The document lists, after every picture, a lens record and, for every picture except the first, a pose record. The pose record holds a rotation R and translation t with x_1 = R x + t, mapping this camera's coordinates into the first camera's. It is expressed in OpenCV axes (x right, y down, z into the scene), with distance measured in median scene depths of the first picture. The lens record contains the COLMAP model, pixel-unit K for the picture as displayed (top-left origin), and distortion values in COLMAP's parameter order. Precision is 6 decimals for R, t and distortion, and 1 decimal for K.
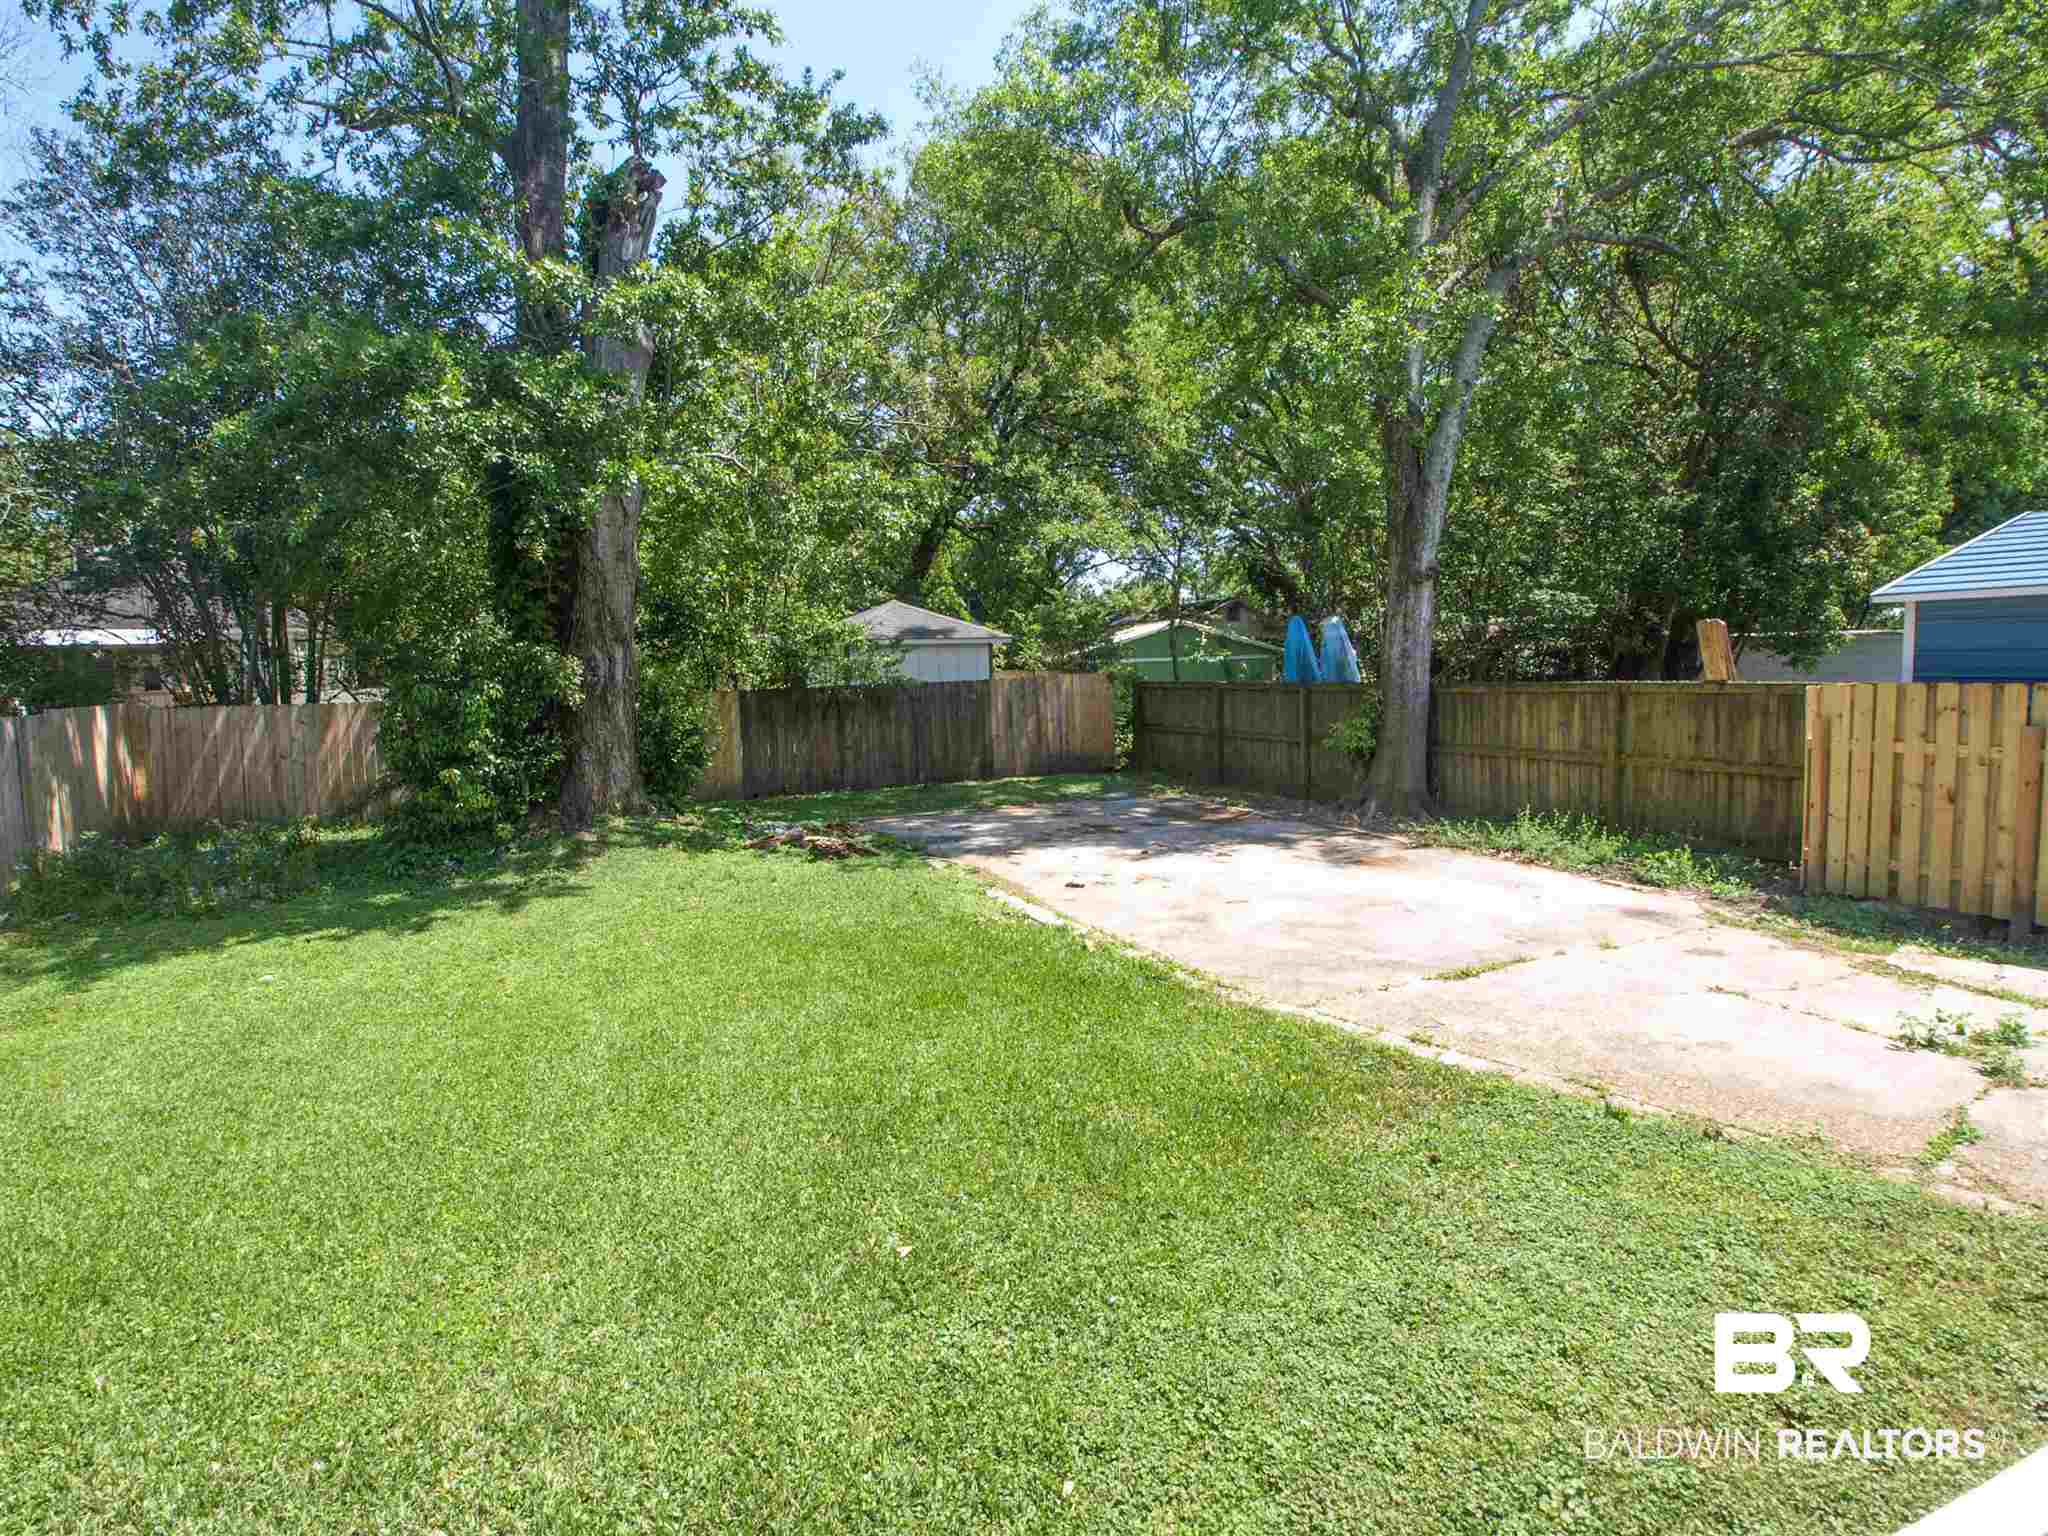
lens RADIAL K [[1074.5, 0, 1011.1], [0, 1074.5, 764.6], [0, 0, 1]] dist [-0.019155, 0.000048]
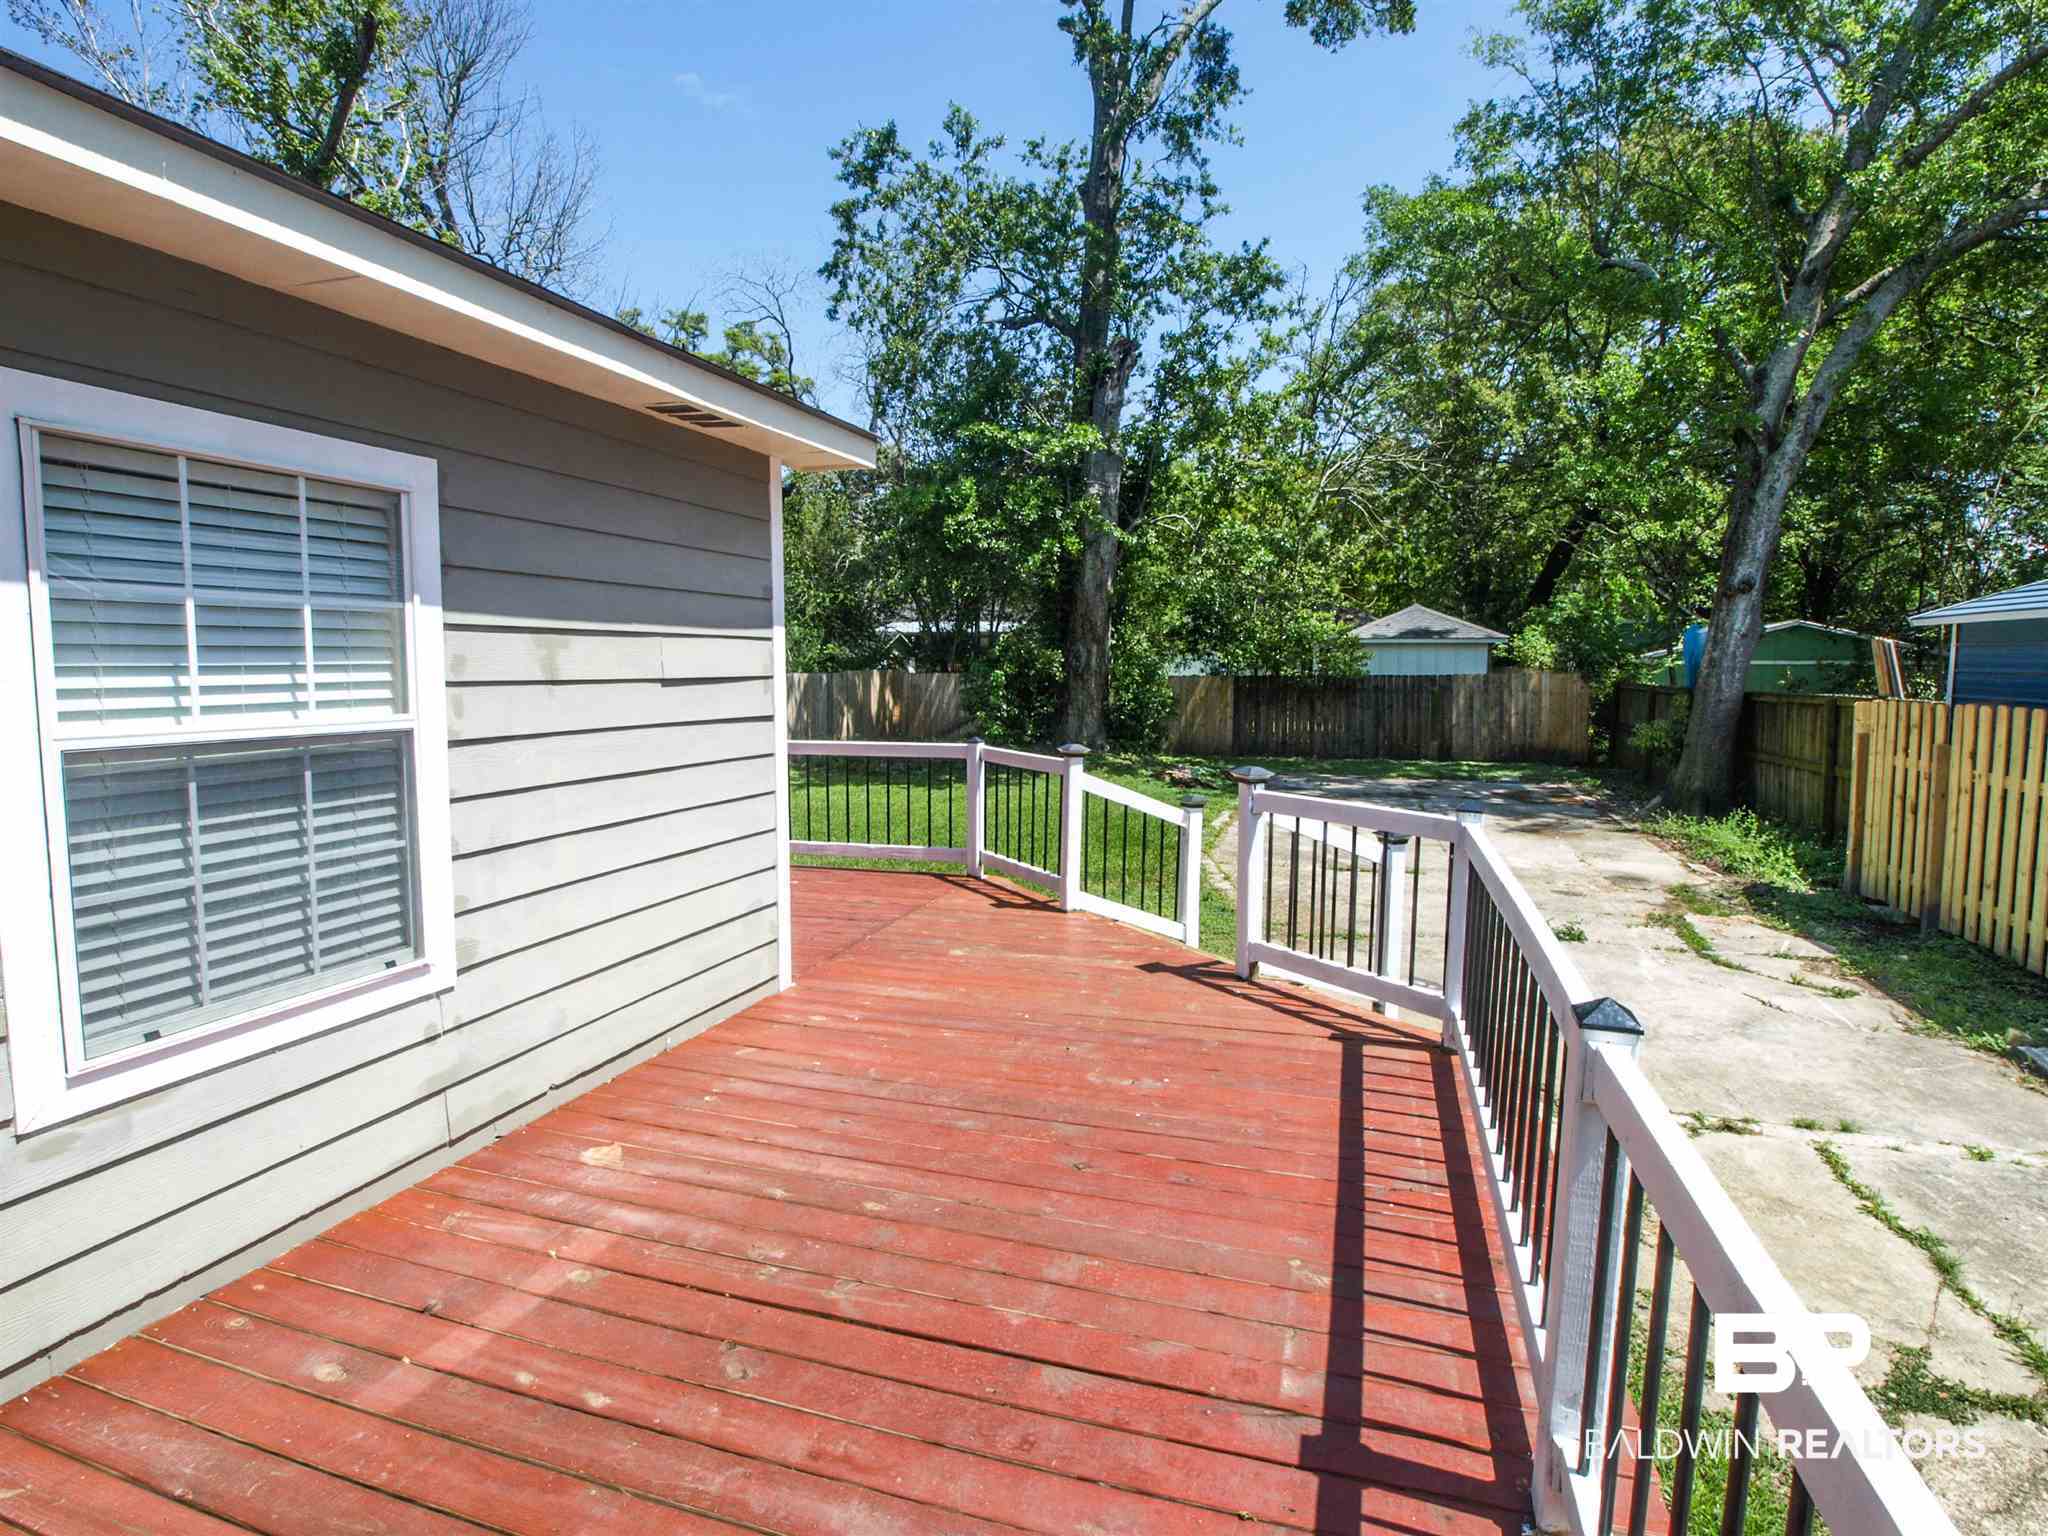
lens RADIAL K [[1074.5, 0, 1011.1], [0, 1074.5, 764.6], [0, 0, 1]] dist [-0.019155, 0.000048]
pose [[0.753102, 0.090181, -0.651694, 0.524843], [-0.081919, 0.995706, 0.043119, 0.008747], [0.652784, 0.020913, 0.757255, -0.254571]]
